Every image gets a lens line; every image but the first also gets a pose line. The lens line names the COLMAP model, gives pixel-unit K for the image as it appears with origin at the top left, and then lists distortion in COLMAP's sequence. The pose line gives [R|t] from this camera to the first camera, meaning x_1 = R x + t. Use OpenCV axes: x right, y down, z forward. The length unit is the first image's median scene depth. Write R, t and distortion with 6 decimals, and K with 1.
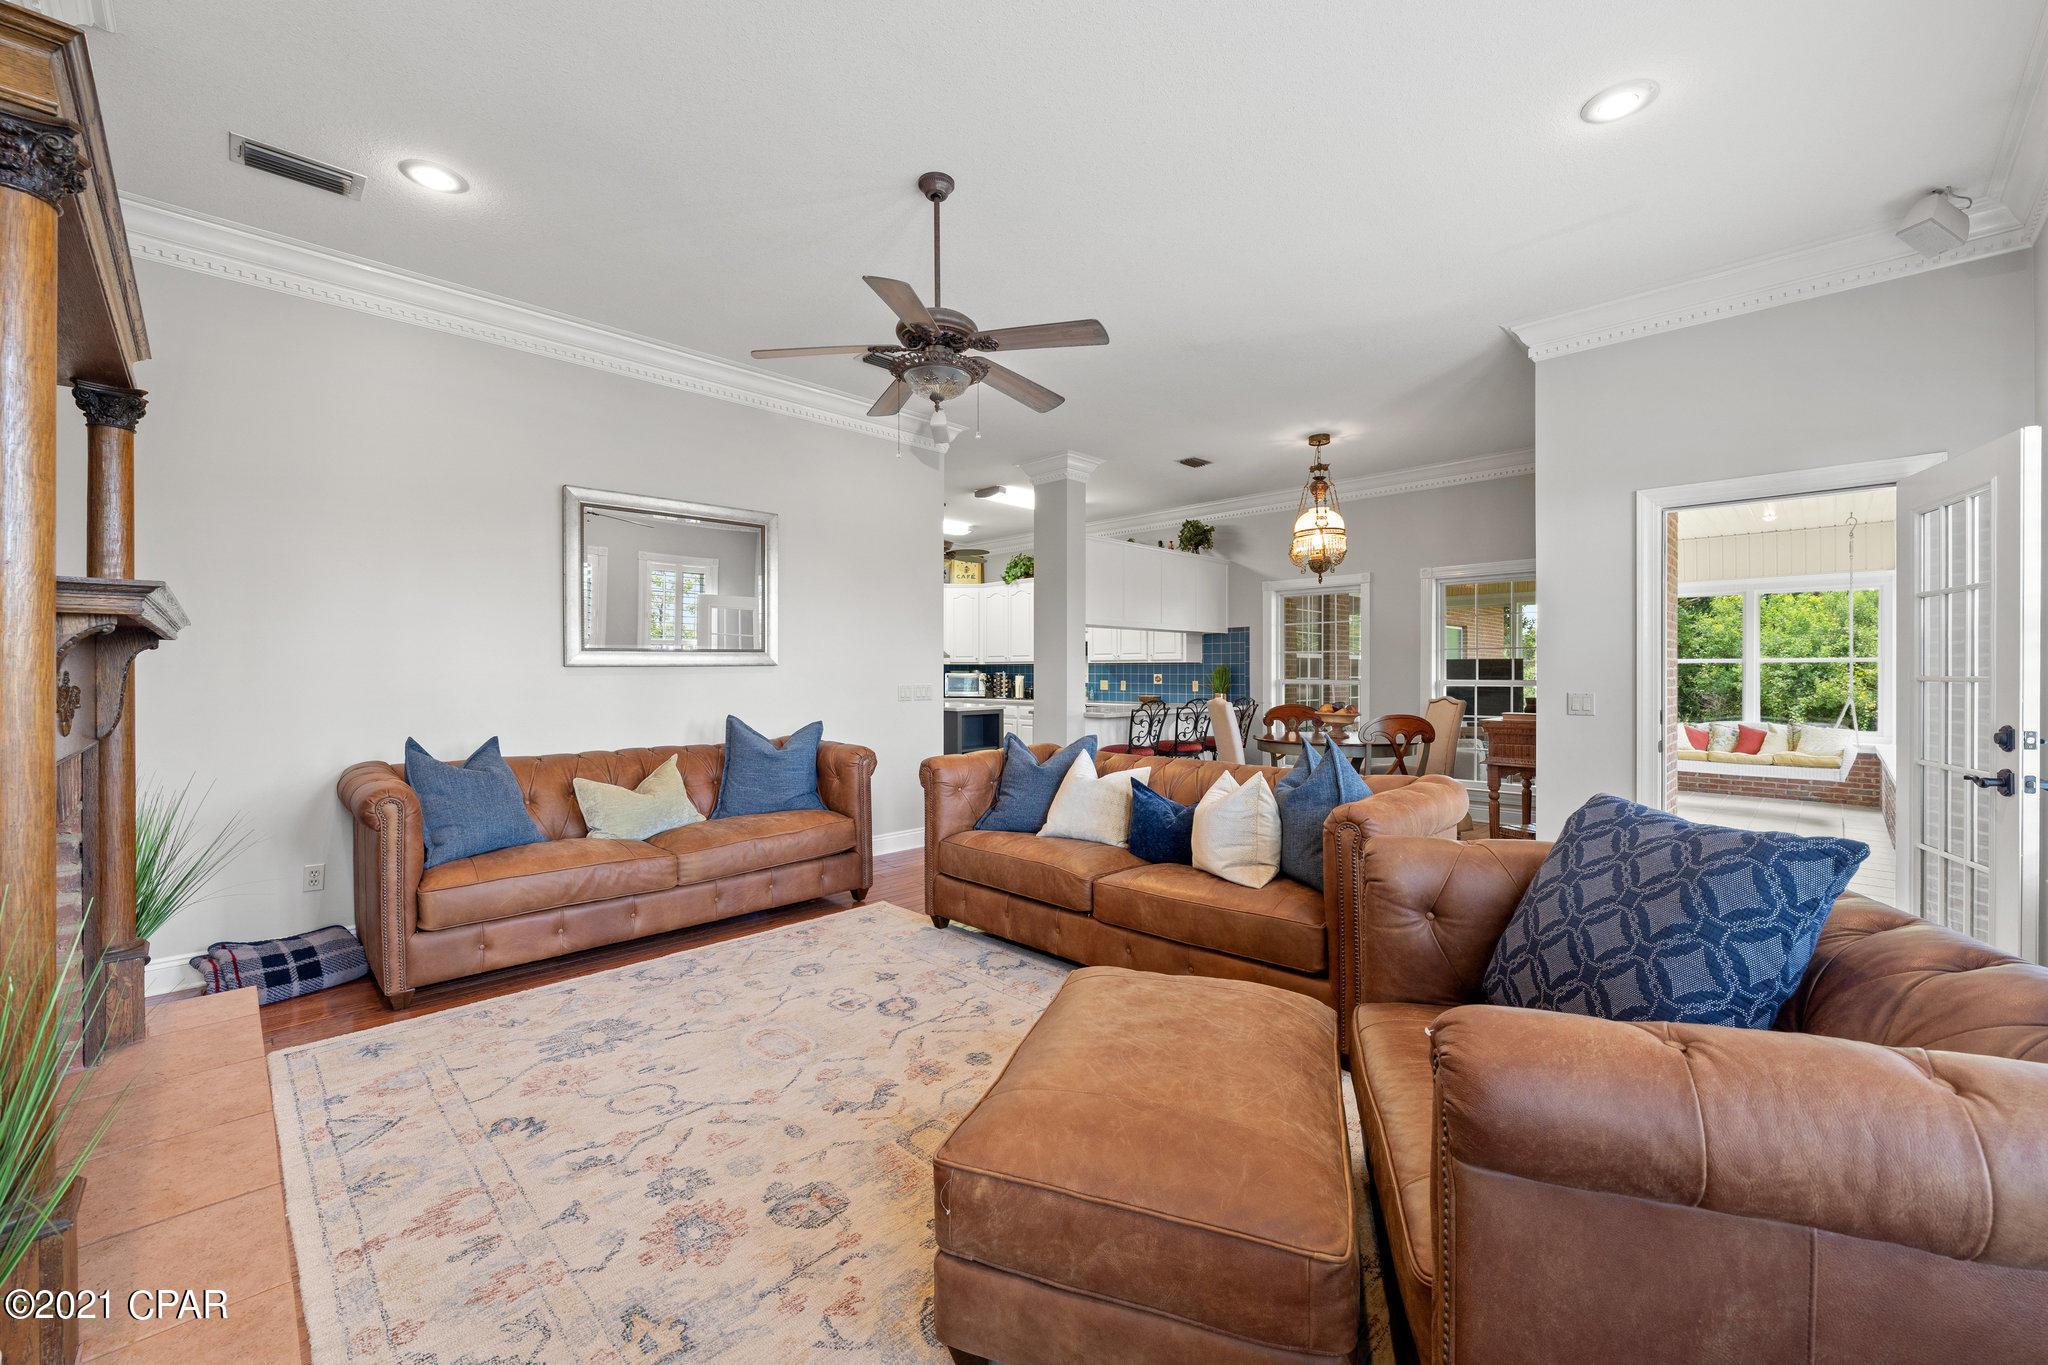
lens RADIAL K [[819.5, 0, 1025.3], [0, 819.5, 676.1], [0, 0, 1]] dist [-0.000586, -0.000071]
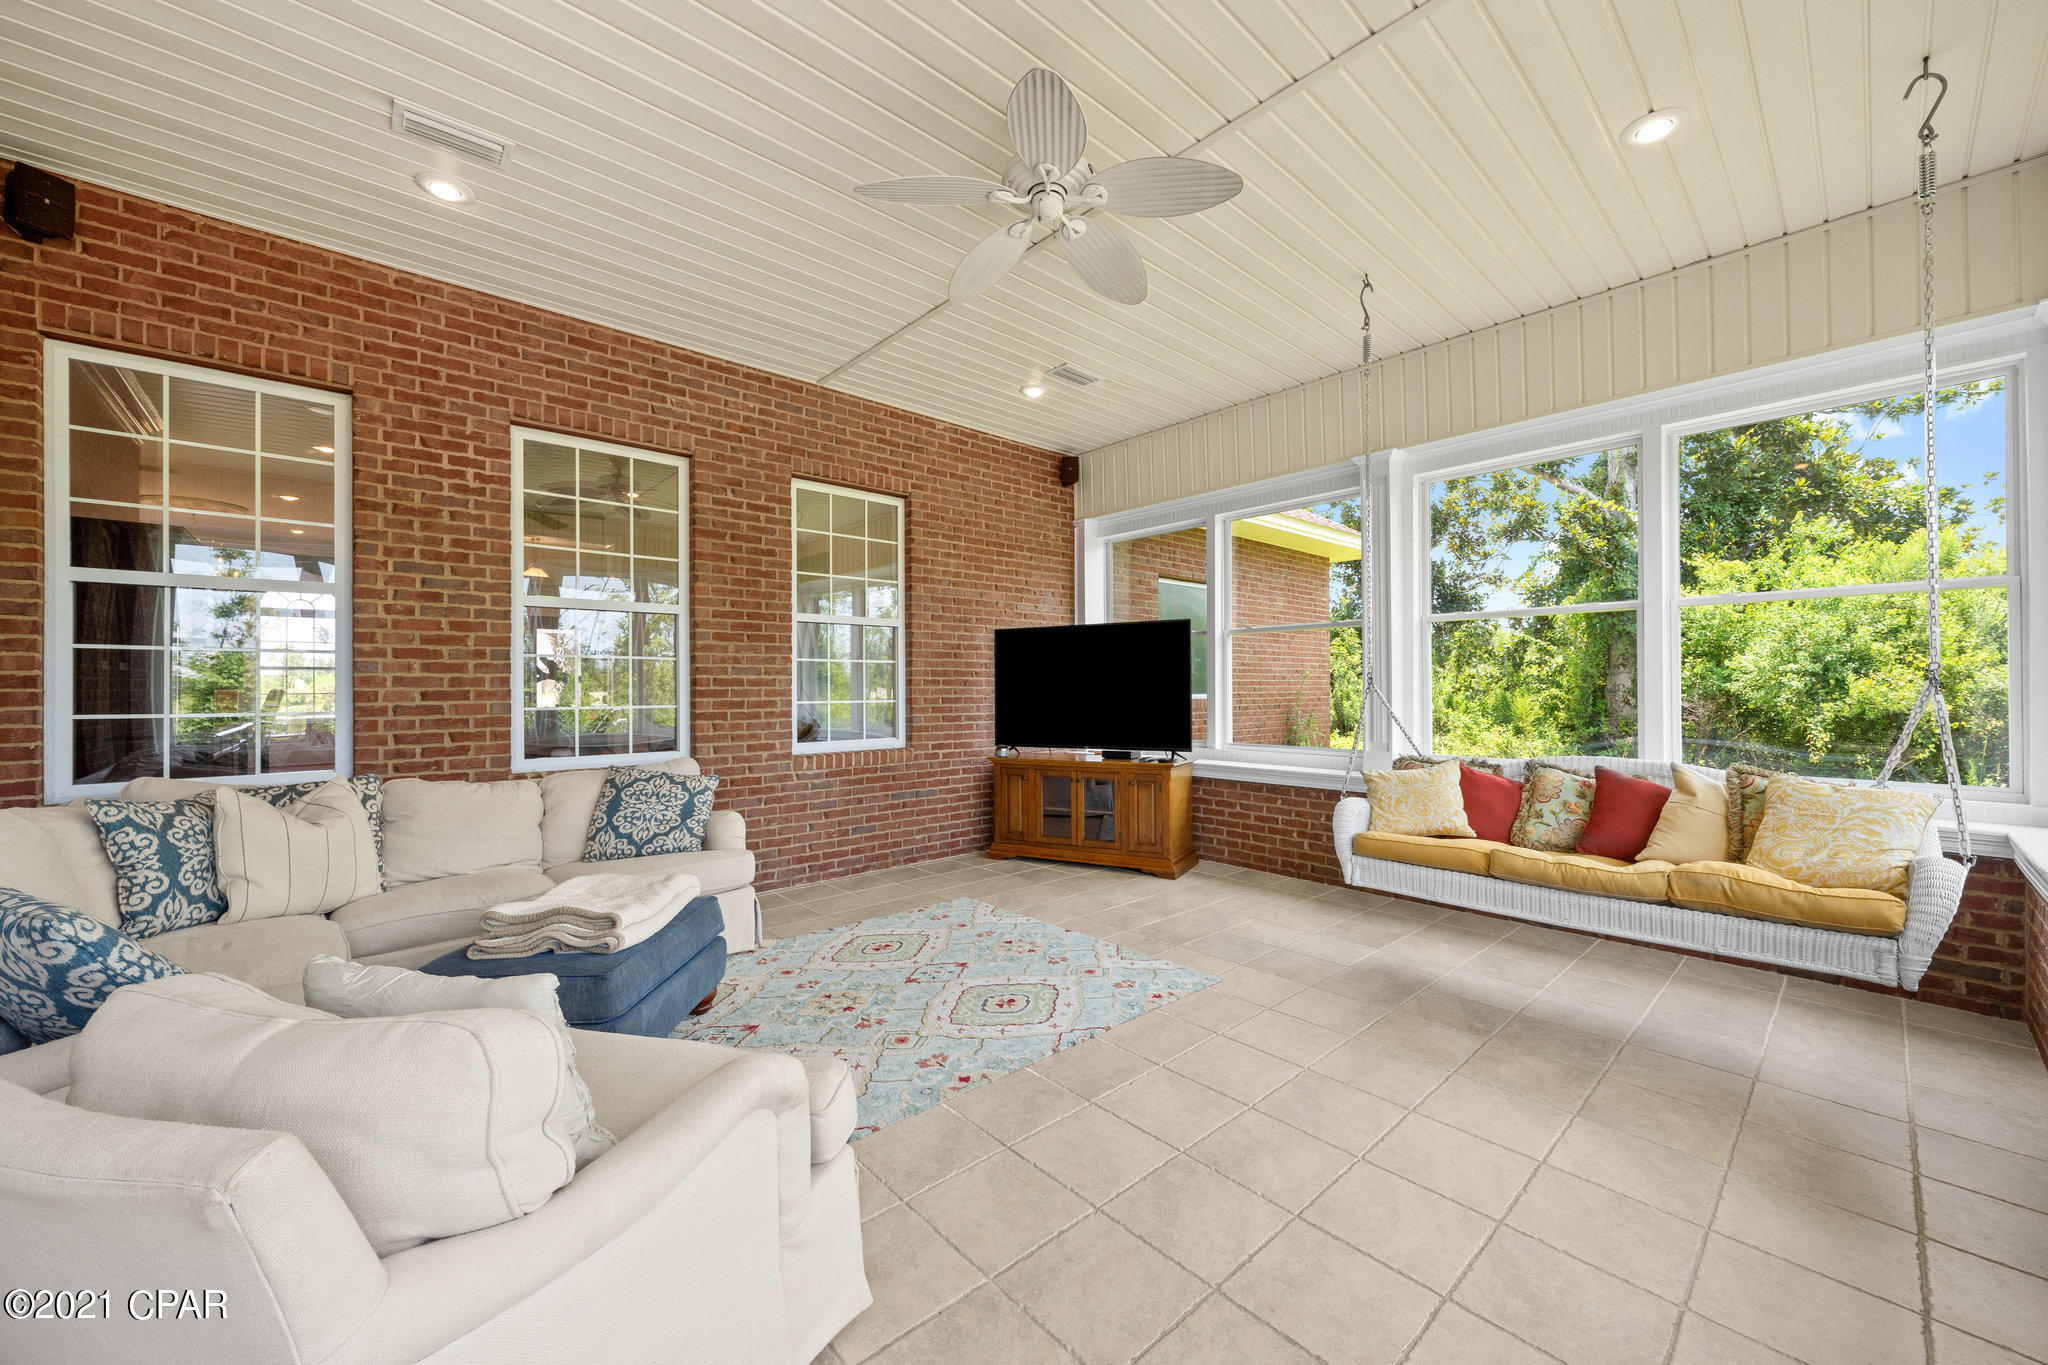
lens RADIAL K [[777.9, 0, 1024.0], [0, 777.9, 685.4], [0, 0, 1]] dist [0.000682, 0.000087]
pose [[0.998561, -0.004995, -0.053401, 0.328143], [0.004726, 0.999976, -0.005162, 0.011865], [0.053425, 0.004902, 0.998560, 0.331195]]
